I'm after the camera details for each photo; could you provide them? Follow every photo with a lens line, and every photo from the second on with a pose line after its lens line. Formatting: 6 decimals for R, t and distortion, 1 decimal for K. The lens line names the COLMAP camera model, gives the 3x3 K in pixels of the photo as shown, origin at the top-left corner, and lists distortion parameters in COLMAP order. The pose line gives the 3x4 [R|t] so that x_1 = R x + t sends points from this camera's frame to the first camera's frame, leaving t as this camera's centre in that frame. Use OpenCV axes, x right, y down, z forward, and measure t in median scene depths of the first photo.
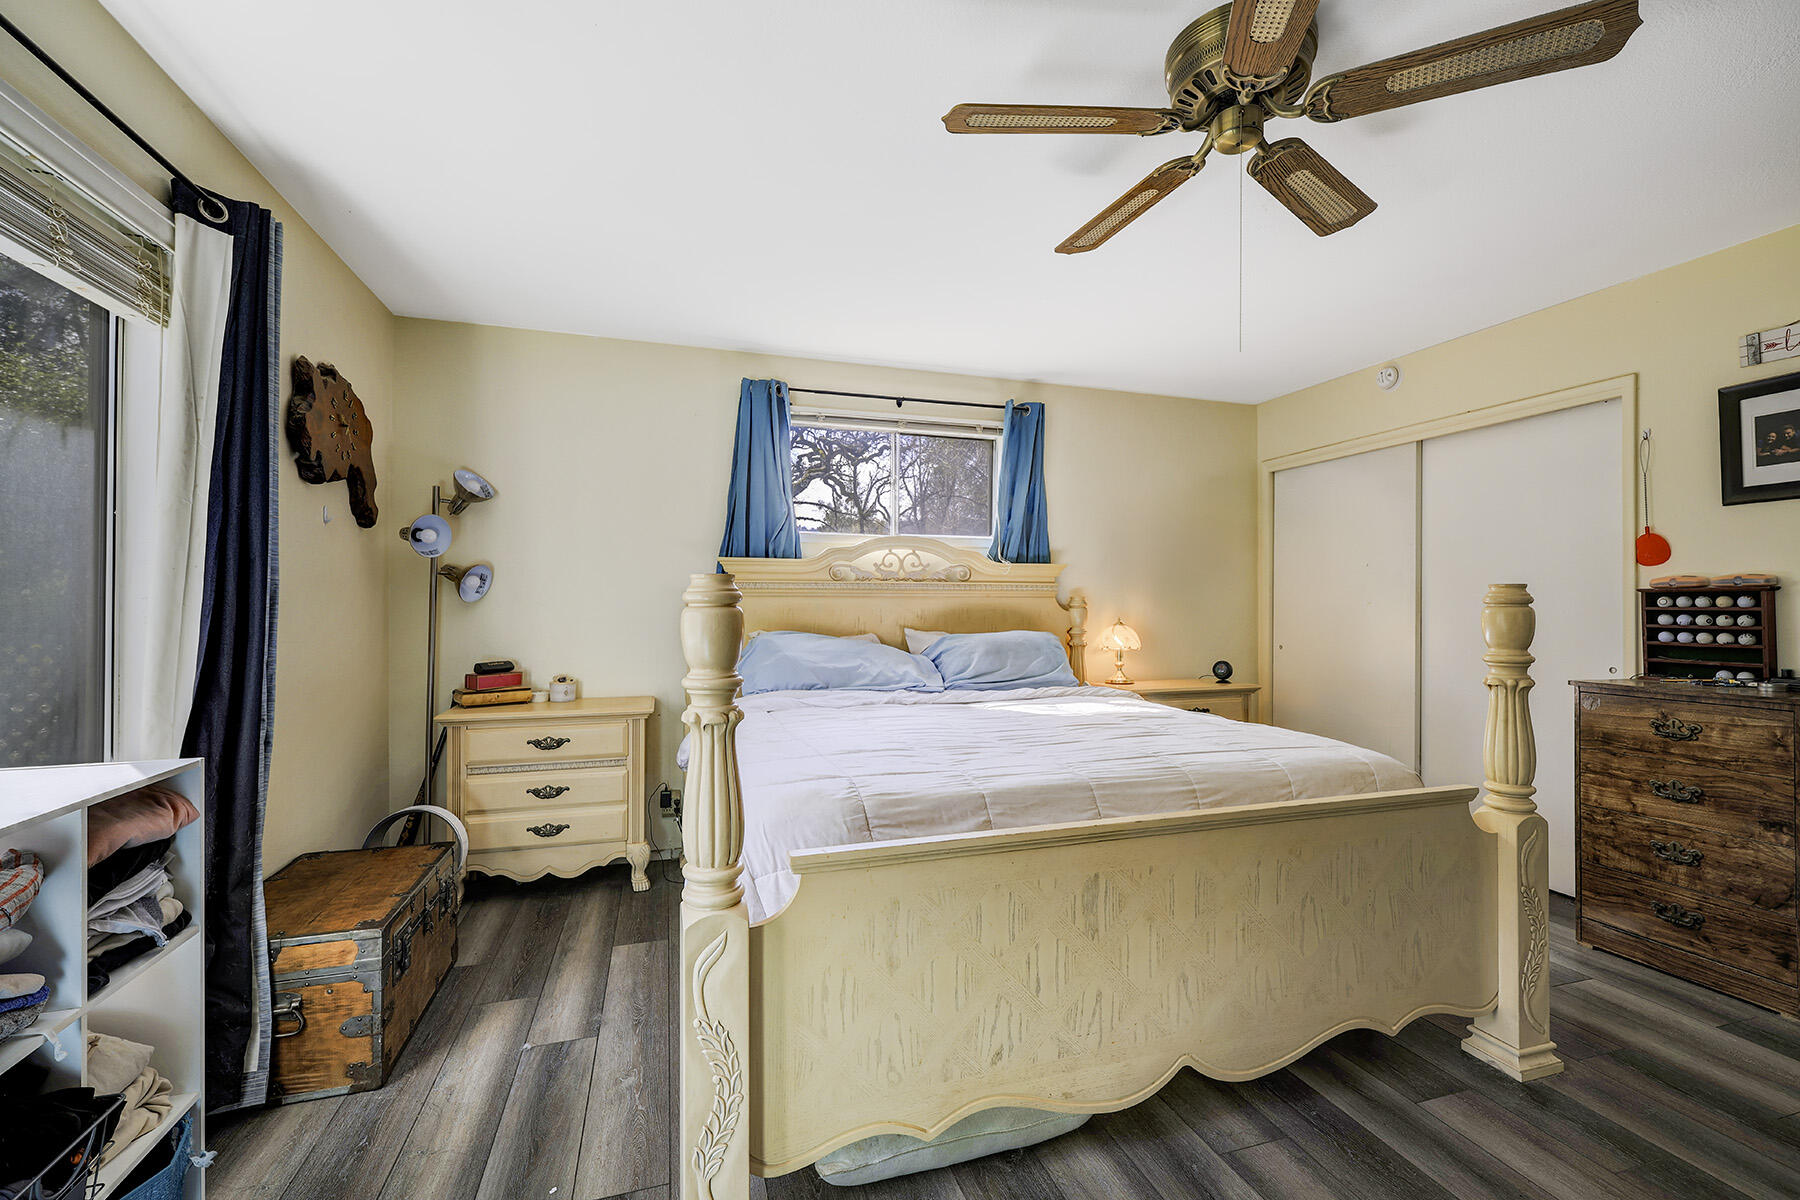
lens RADIAL K [[764.5, 0, 911.0], [0, 764.5, 598.7], [0, 0, 1]] dist [0.001100, 0.000926]
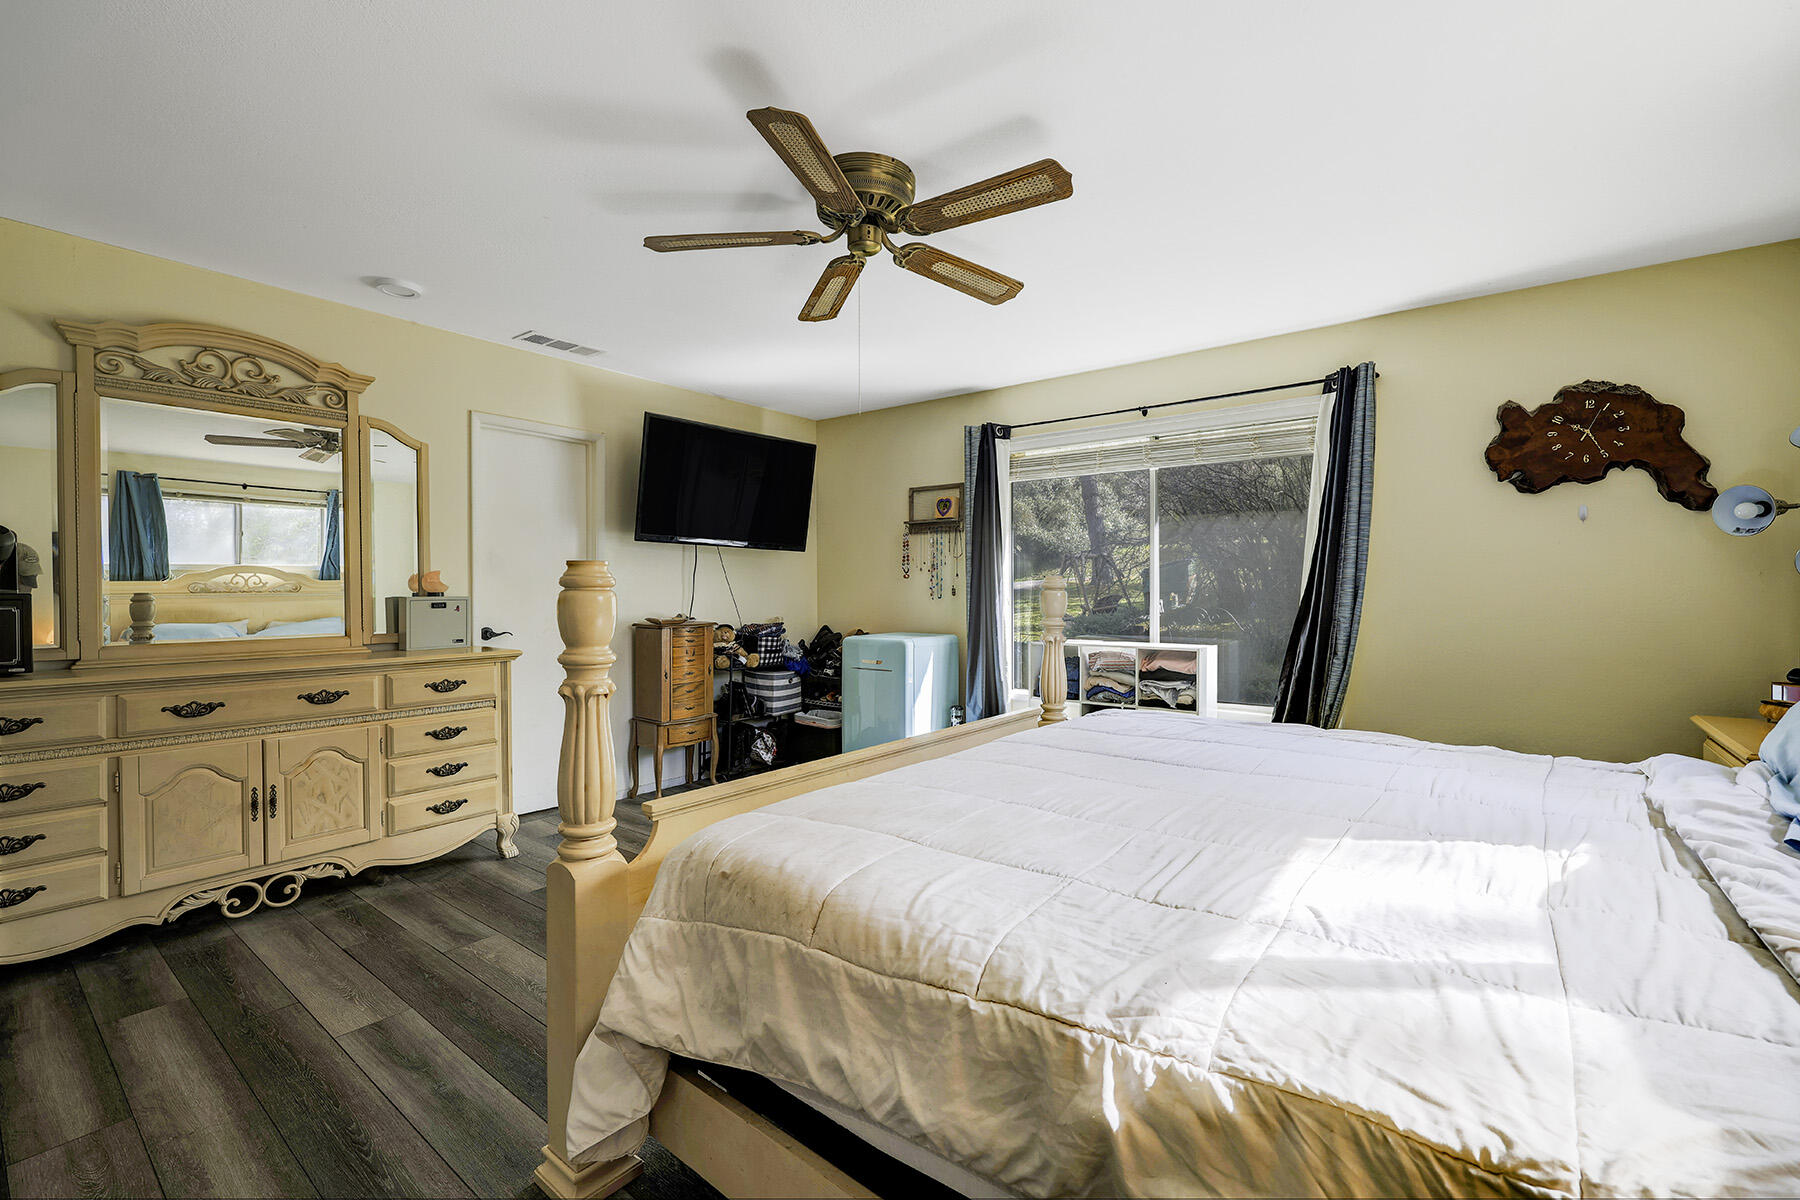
lens RADIAL K [[764.5, 0, 911.0], [0, 764.5, 598.7], [0, 0, 1]] dist [0.001100, 0.000926]
pose [[-0.817653, 0.004518, -0.575694, 0.562068], [0.001229, 0.999981, 0.006102, 0.008591], [0.575710, 0.004281, -0.817643, 1.046987]]
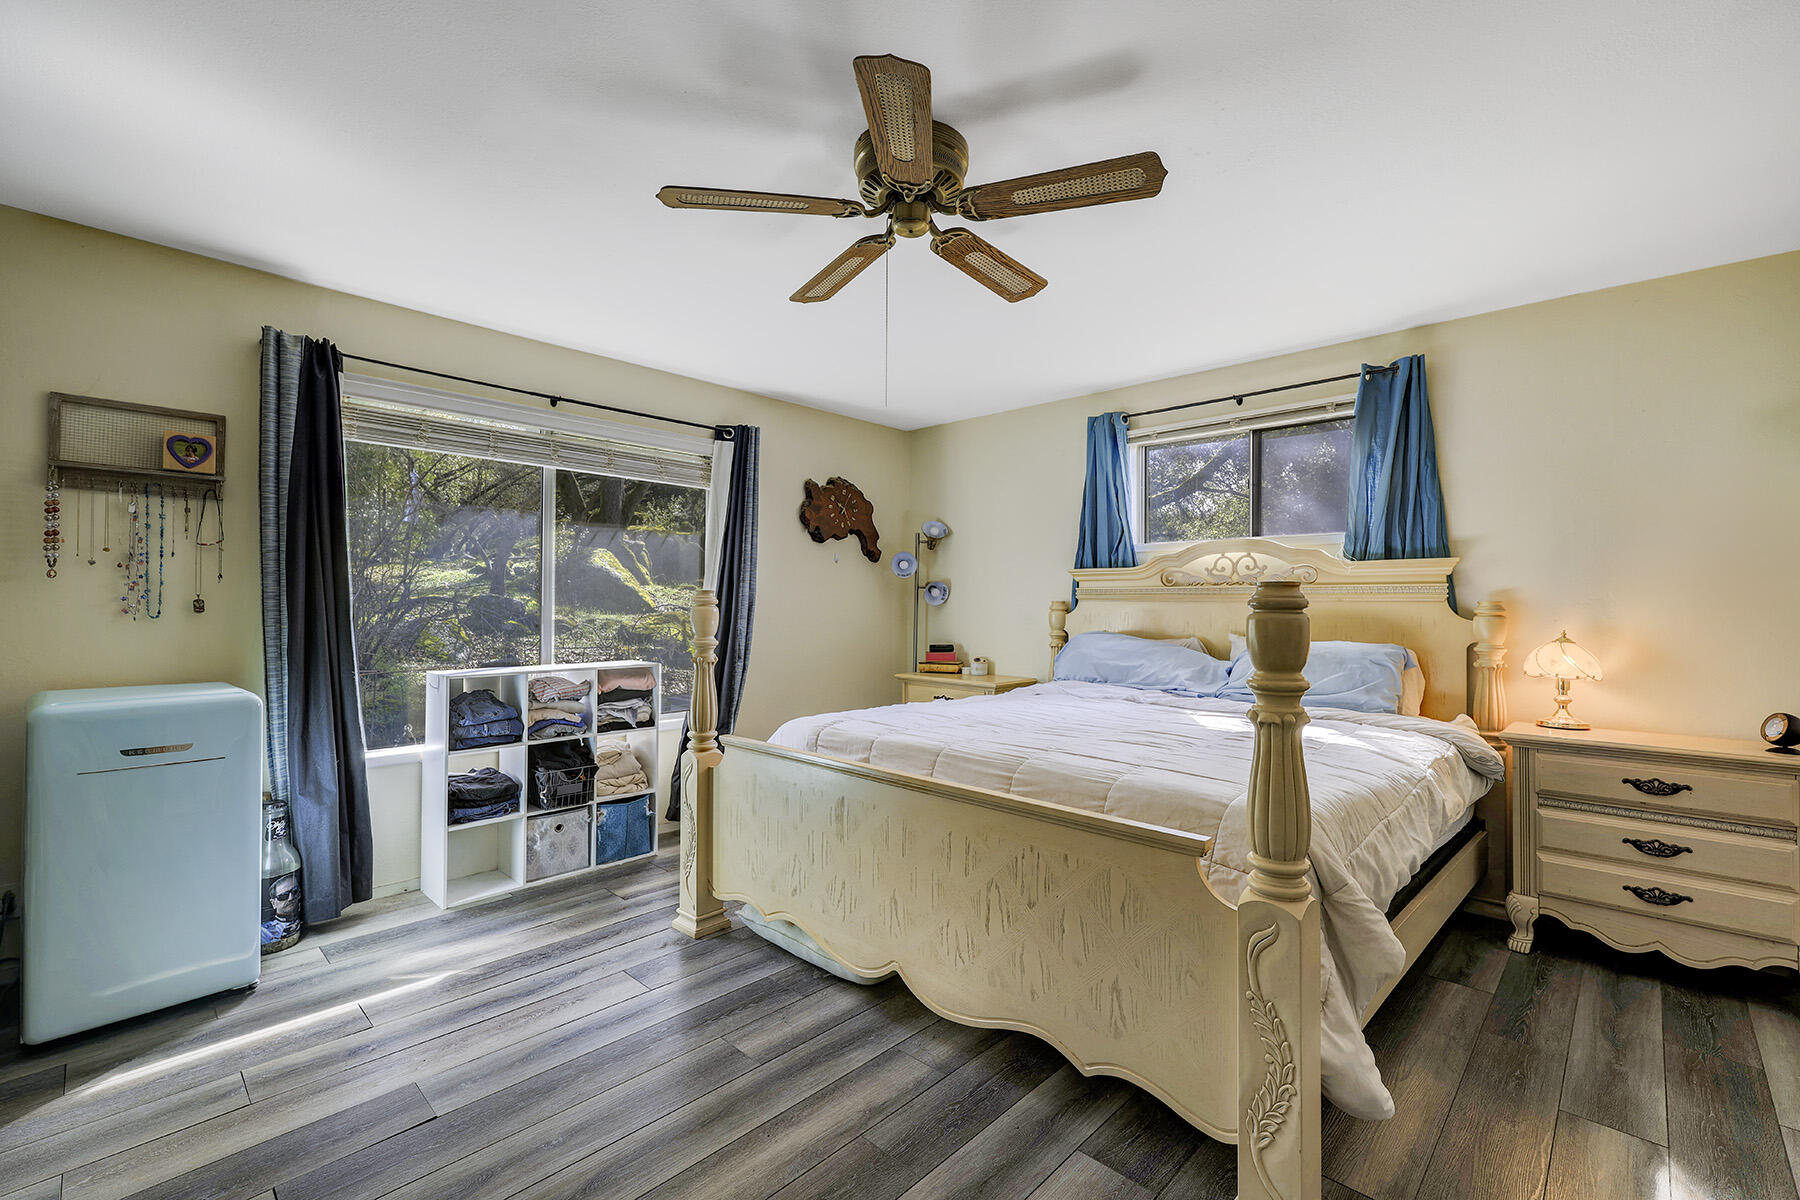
lens RADIAL K [[764.5, 0, 911.0], [0, 764.5, 598.7], [0, 0, 1]] dist [0.001100, 0.000926]
pose [[0.483081, -0.004917, -0.875562, 0.731201], [-0.001646, 0.999977, -0.006523, 0.001087], [0.875574, 0.004592, 0.483062, 0.200689]]
